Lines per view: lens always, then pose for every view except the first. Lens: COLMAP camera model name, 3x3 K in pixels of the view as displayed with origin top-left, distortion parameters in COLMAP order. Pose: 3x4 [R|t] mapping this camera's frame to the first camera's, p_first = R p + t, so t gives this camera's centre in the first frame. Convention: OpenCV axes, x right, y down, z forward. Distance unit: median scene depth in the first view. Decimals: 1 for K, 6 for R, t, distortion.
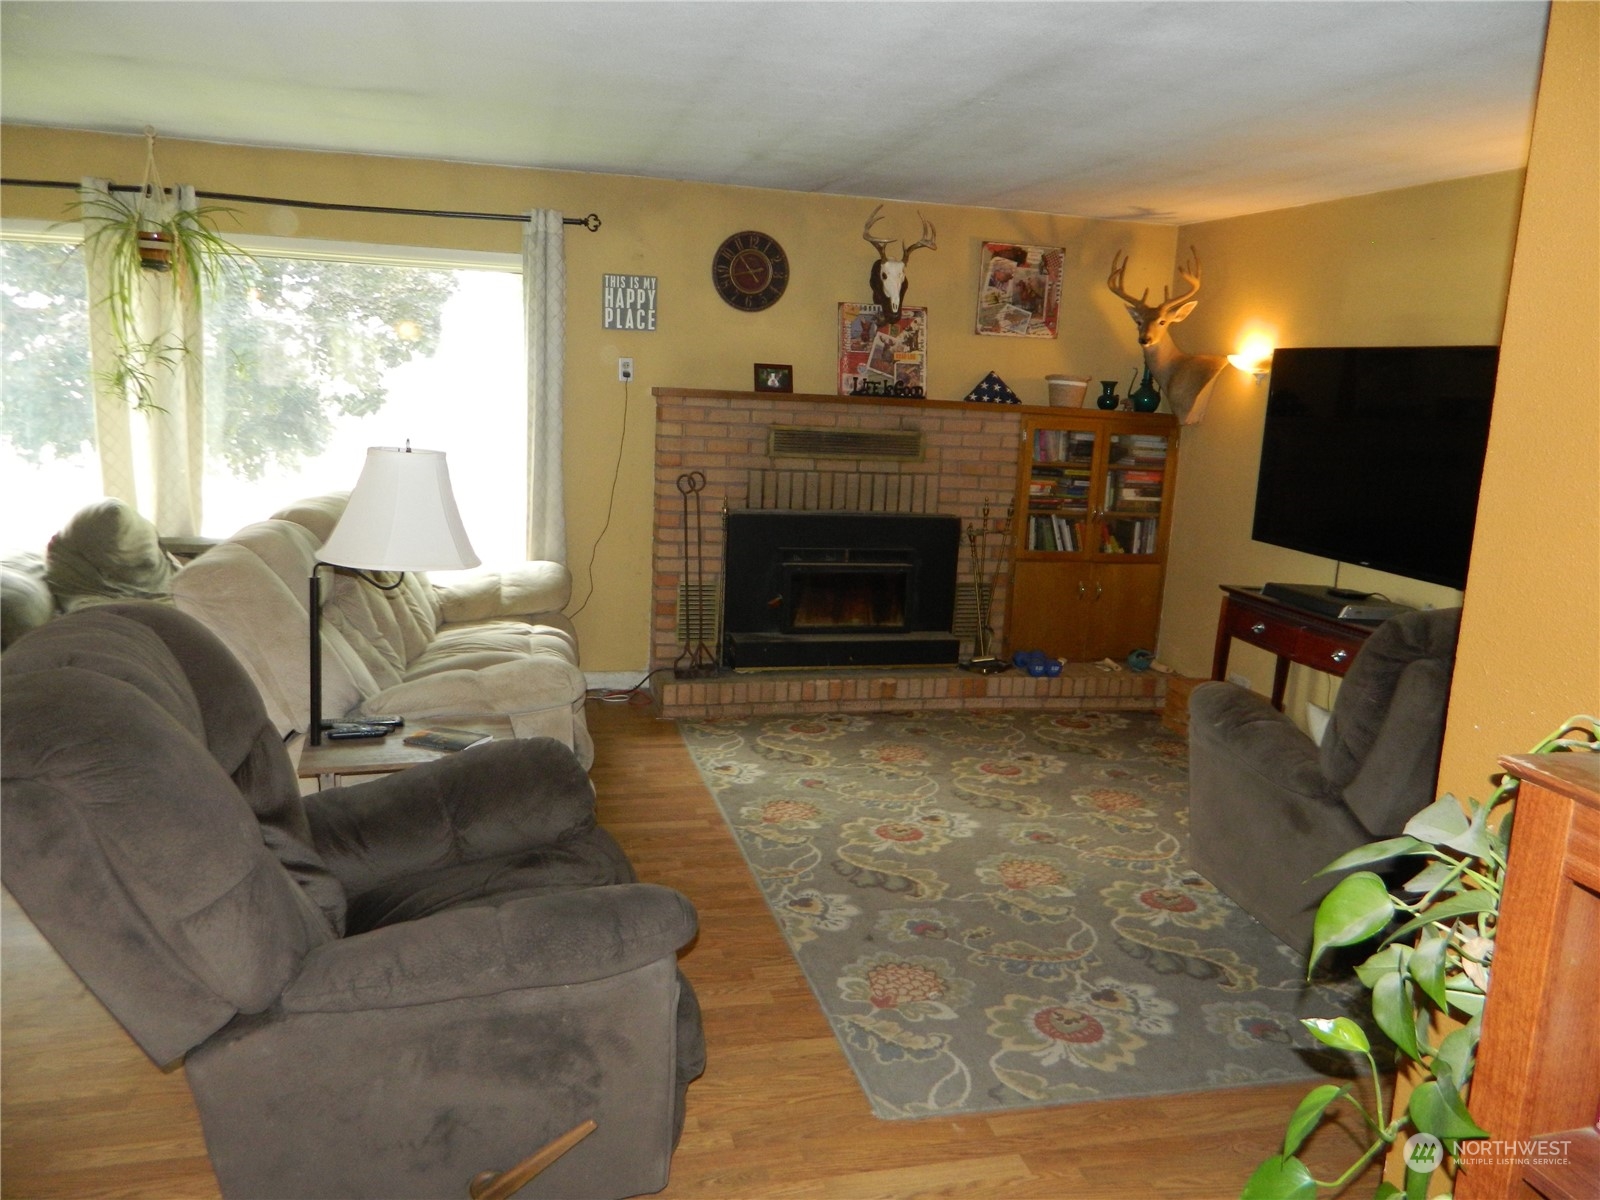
lens RADIAL K [[1187.8, 0, 790.2], [0, 1187.8, 600.9], [0, 0, 1]] dist [-0.002319, -0.000776]
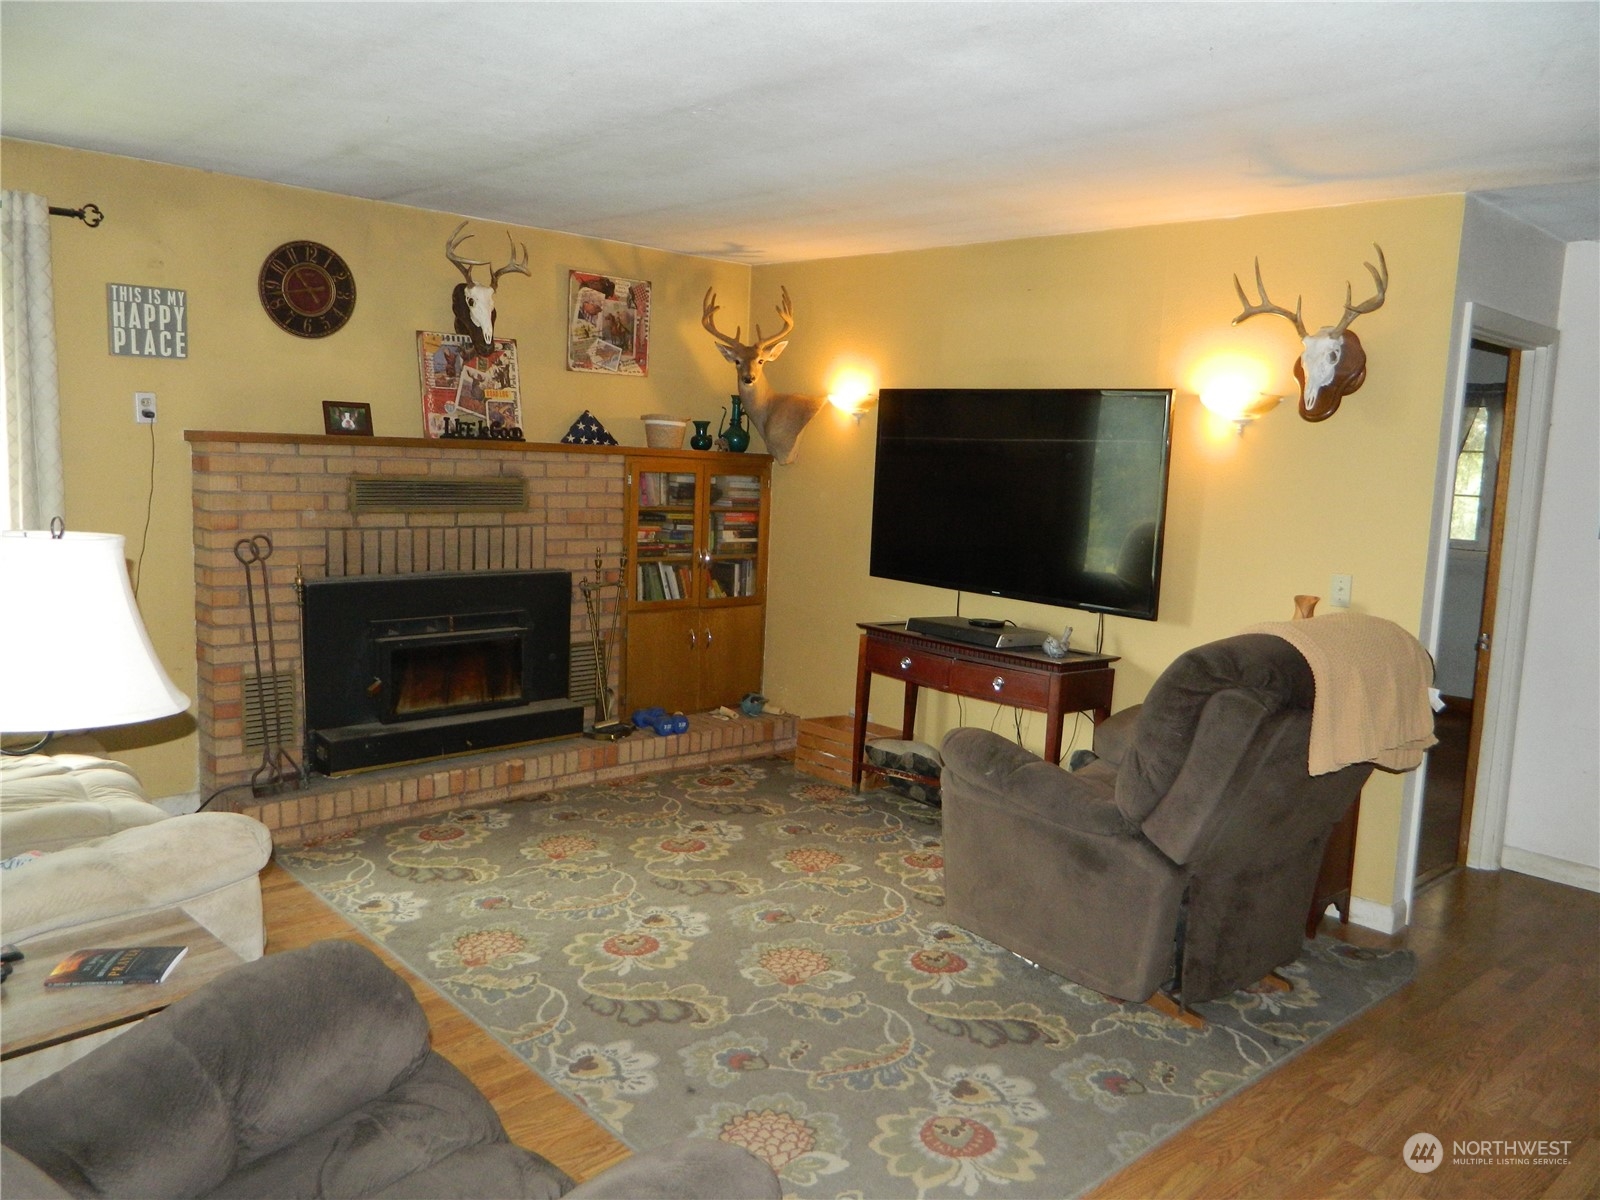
lens RADIAL K [[1187.8, 0, 803.9], [0, 1187.8, 596.8], [0, 0, 1]] dist [-0.002319, -0.000776]
pose [[0.879128, -0.072248, 0.471078, -0.135981], [0.088562, 0.995992, -0.012521, -0.025013], [-0.468286, 0.052727, 0.882002, 0.126169]]
